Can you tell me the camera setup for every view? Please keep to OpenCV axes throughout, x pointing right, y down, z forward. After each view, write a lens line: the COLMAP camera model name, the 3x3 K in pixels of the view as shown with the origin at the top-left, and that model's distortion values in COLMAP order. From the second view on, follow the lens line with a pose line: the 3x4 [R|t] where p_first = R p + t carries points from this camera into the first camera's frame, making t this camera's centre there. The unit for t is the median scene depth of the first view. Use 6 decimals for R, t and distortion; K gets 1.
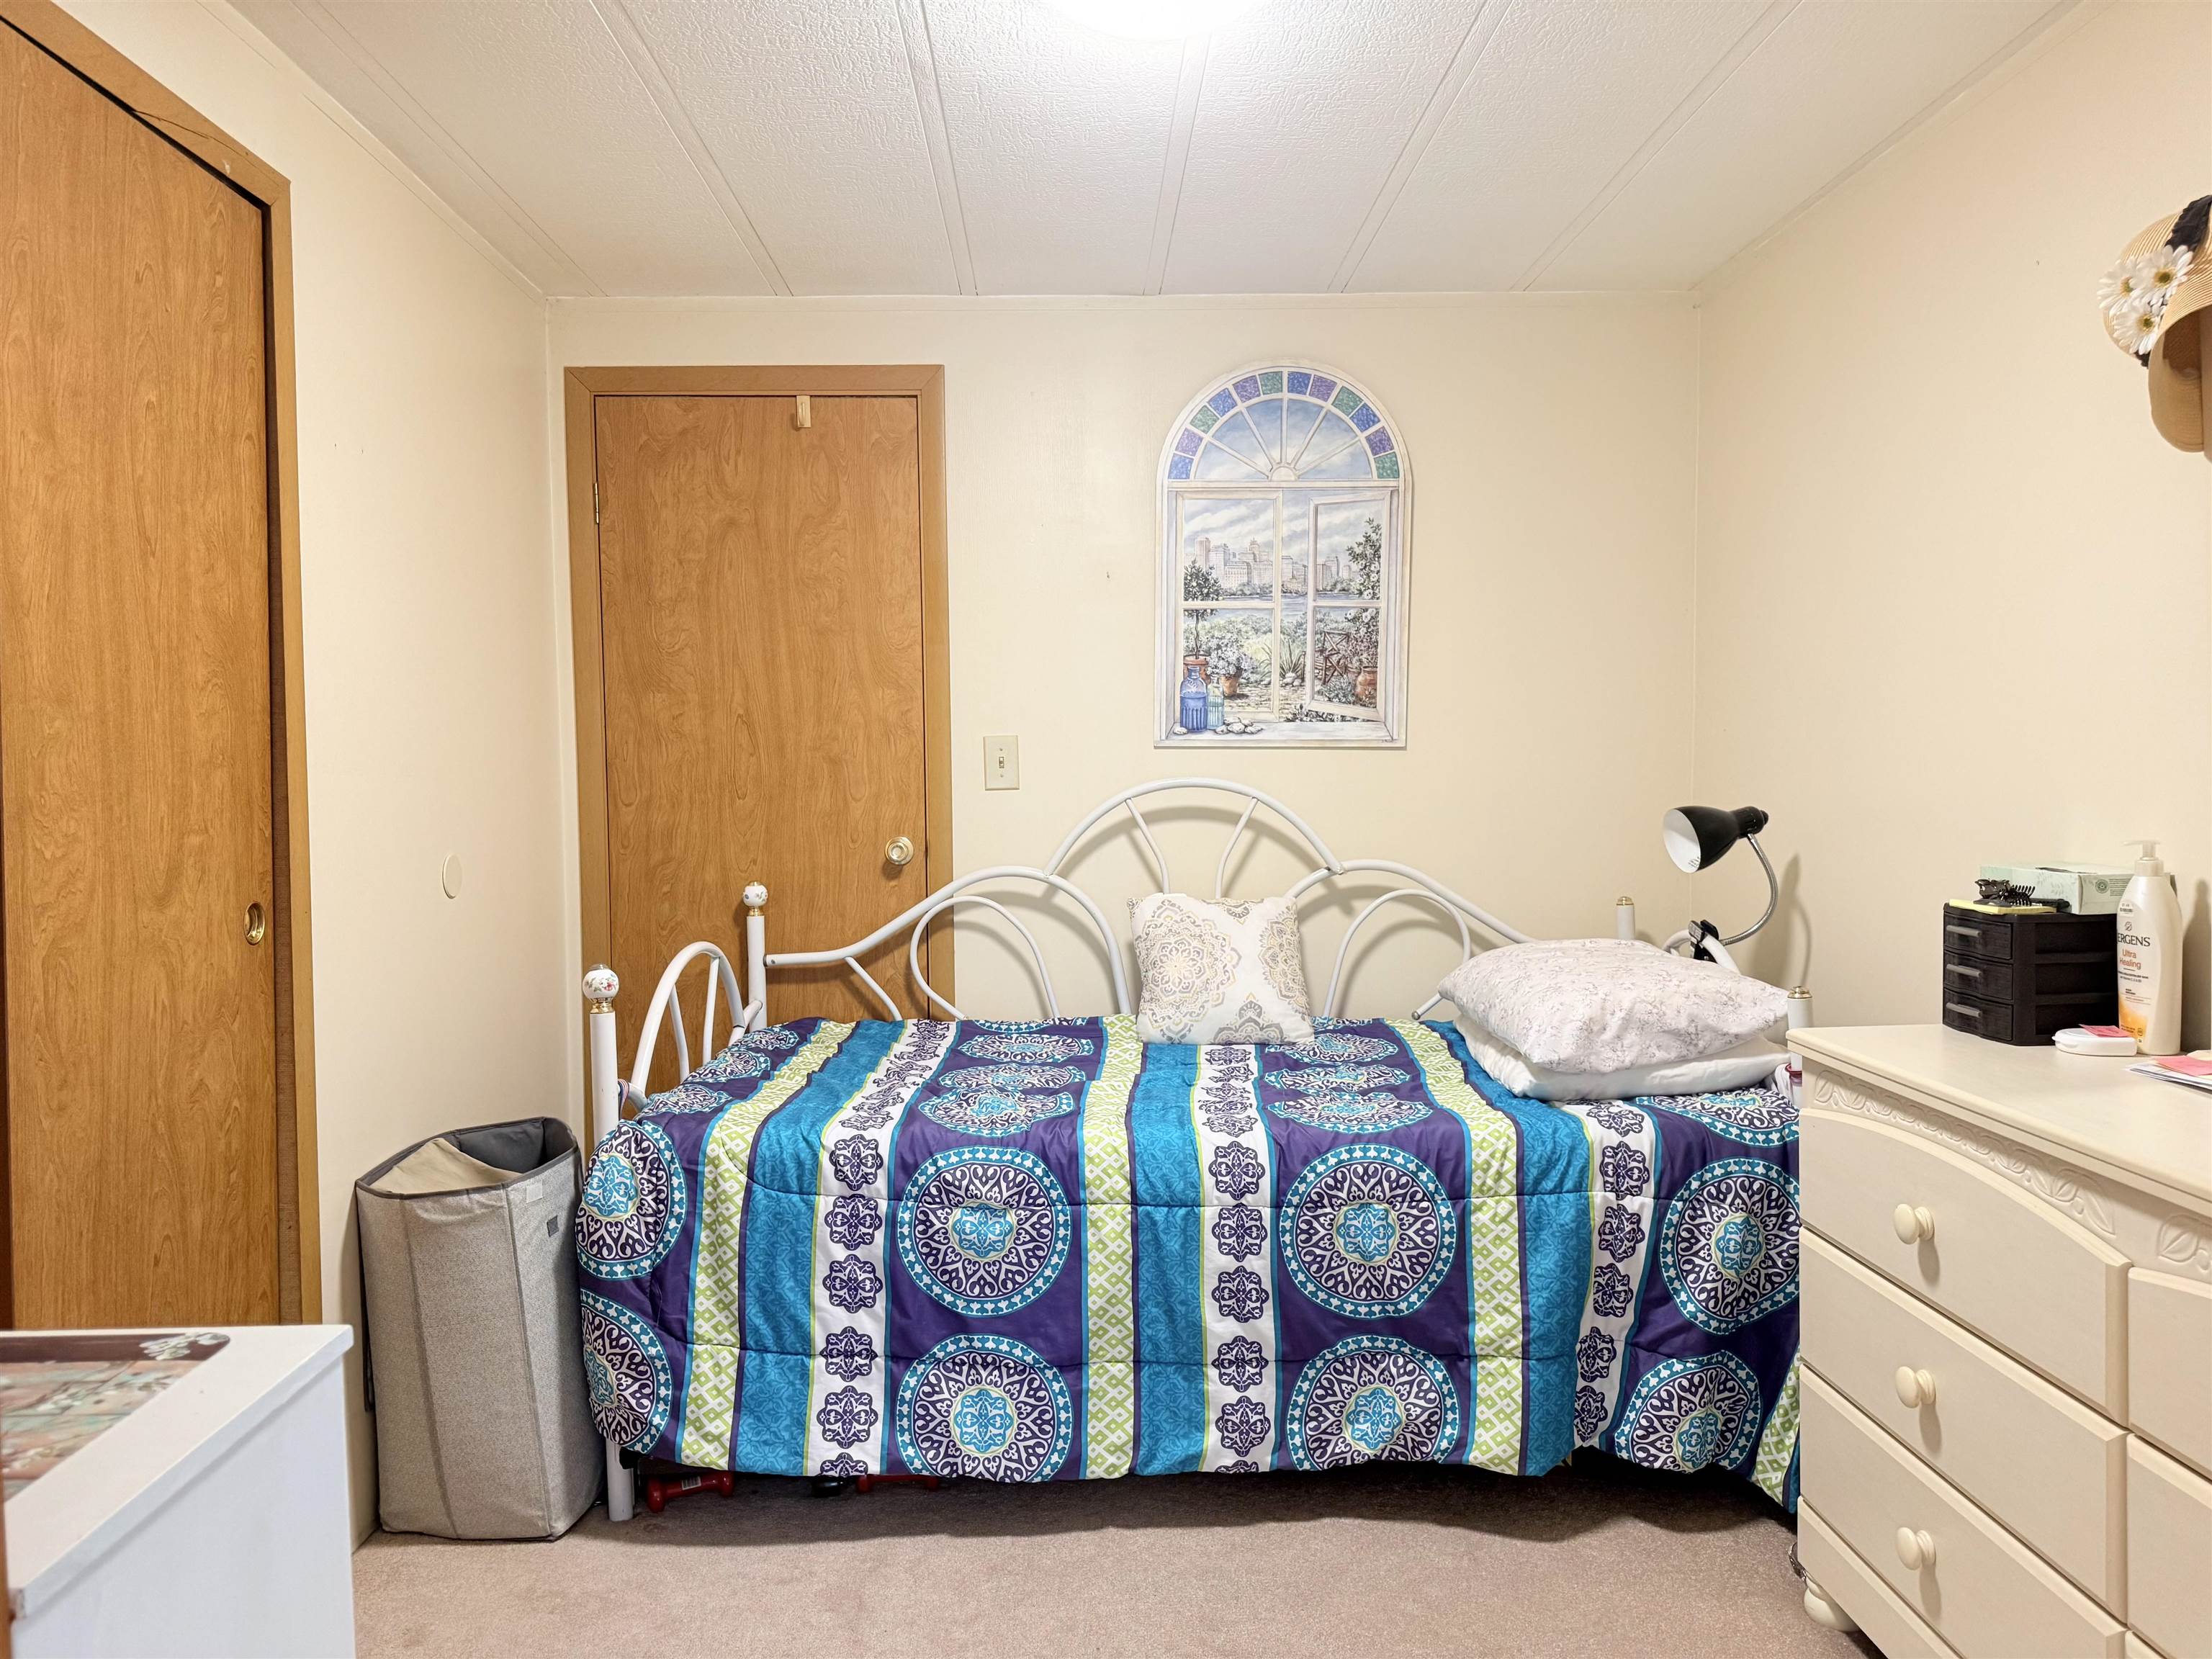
lens RADIAL K [[1534.5, 0, 1111.3], [0, 1534.5, 837.0], [0, 0, 1]] dist [0.059661, -0.044926]
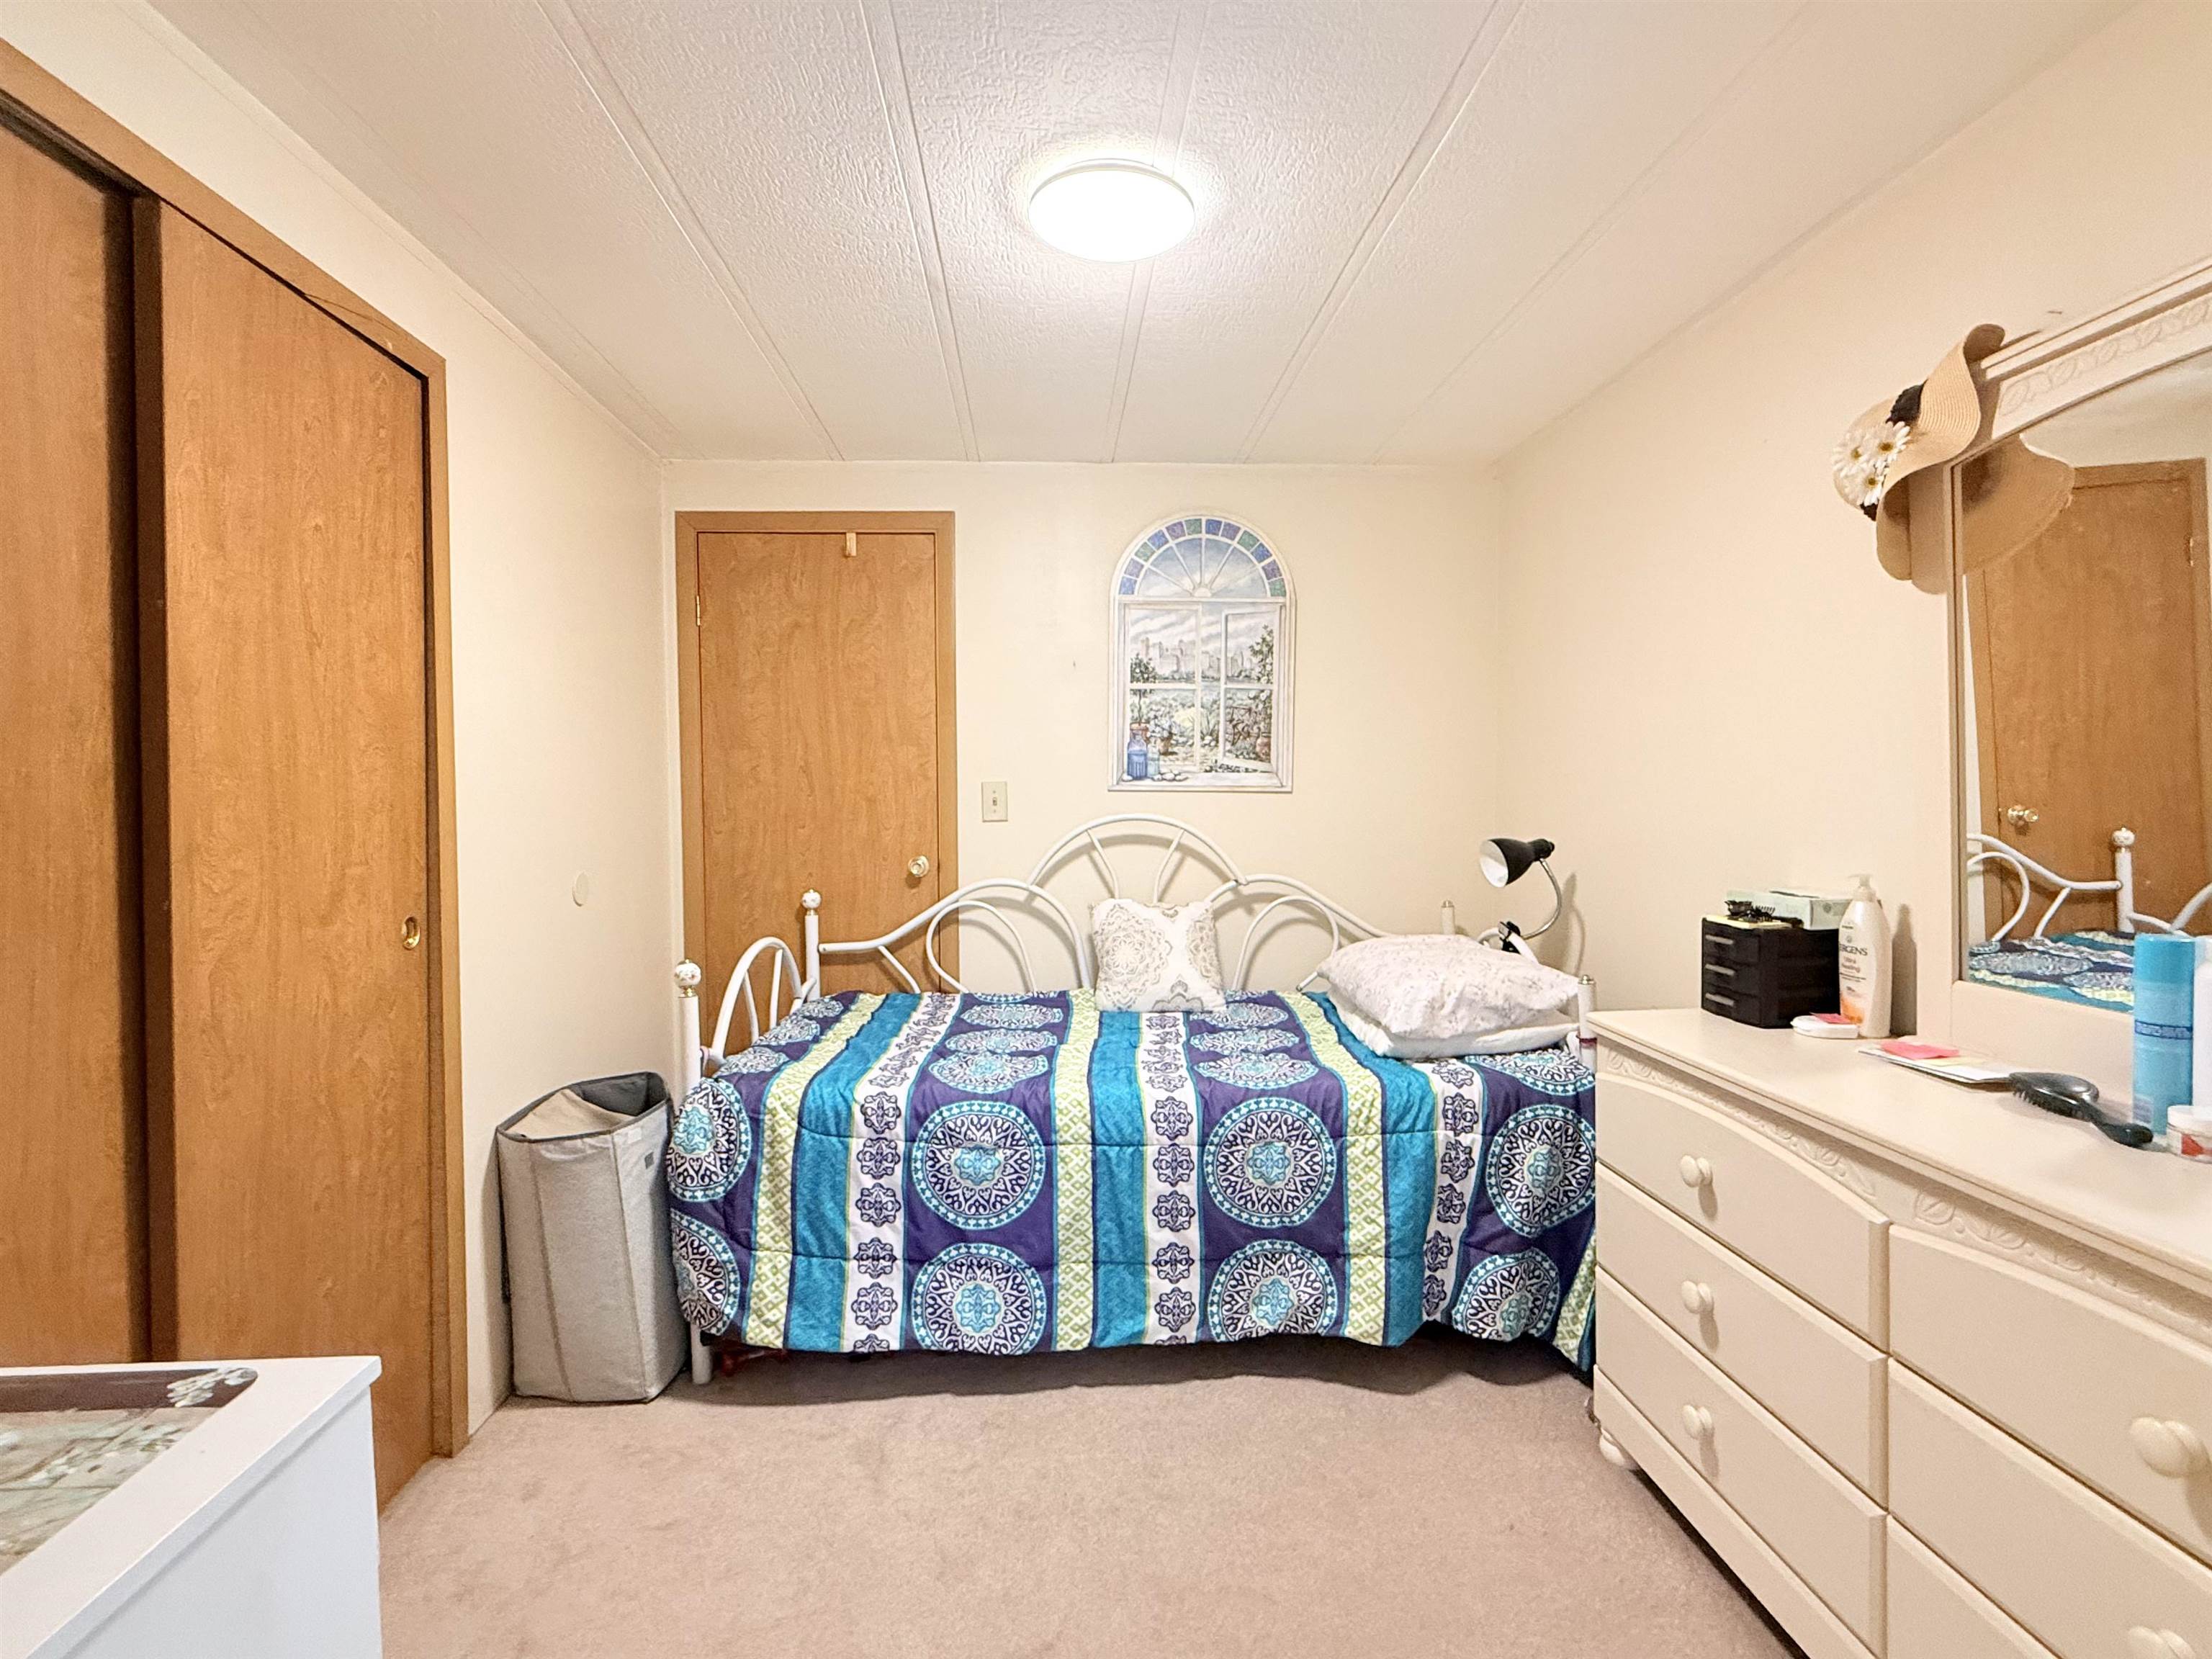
lens RADIAL K [[1039.9, 0, 1099.7], [0, 1039.9, 834.5], [0, 0, 1]] dist [-0.001917, 0.003494]
pose [[0.999681, 0.003483, 0.025031, -0.003082], [-0.003316, 0.999972, -0.006719, -0.019268], [-0.025054, 0.006634, 0.999664, 0.111564]]
